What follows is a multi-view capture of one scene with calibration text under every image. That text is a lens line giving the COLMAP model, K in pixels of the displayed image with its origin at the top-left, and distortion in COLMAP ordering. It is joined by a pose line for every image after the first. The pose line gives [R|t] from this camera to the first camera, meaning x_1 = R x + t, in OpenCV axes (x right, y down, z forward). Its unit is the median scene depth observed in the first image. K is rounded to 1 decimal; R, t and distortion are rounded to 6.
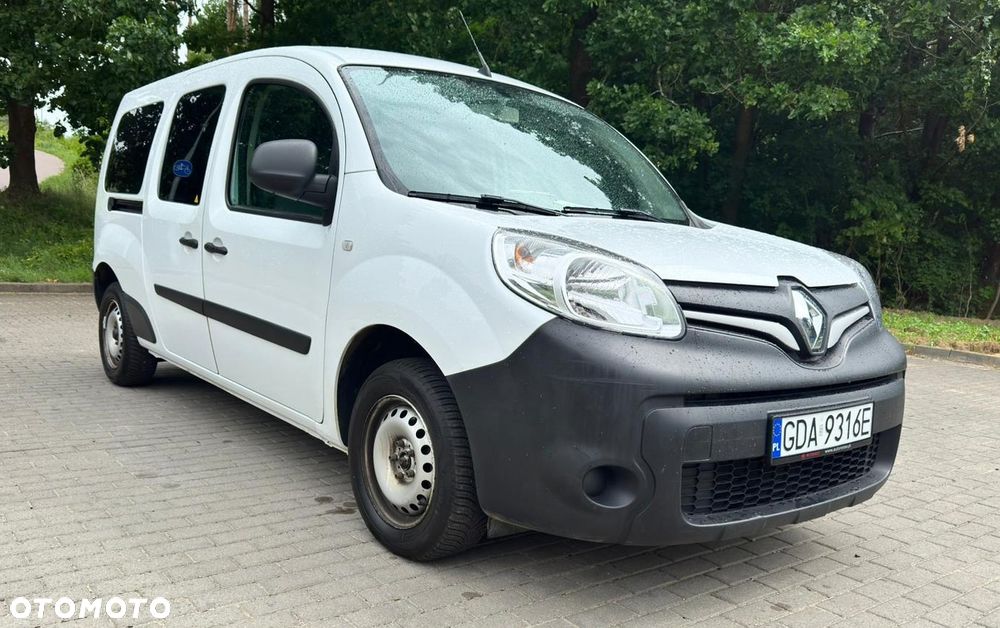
lens RADIAL K [[822.5, 0, 477.5], [0, 822.5, 374.3], [0, 0, 1]] dist [0.008696, -0.002984]
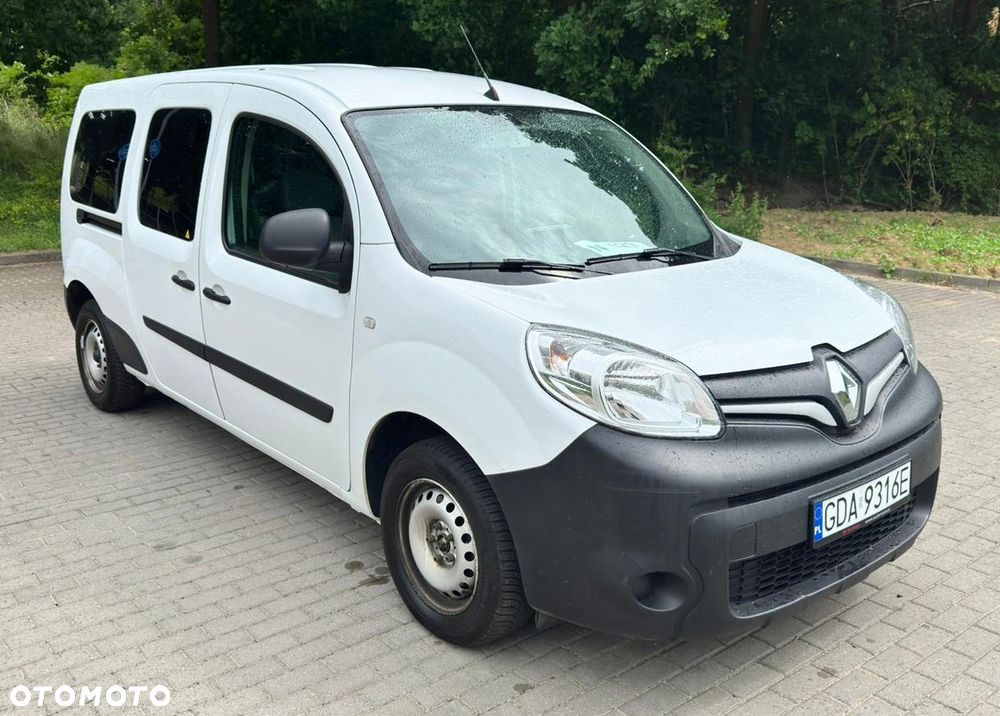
lens RADIAL K [[927.8, 0, 496.3], [0, 927.8, 335.8], [0, 0, 1]] dist [0.006507, -0.005388]
pose [[0.997989, -0.056479, 0.028791, -0.045533], [0.054910, 0.997102, 0.052661, -0.207947], [-0.031682, -0.050974, 0.998197, -0.101607]]
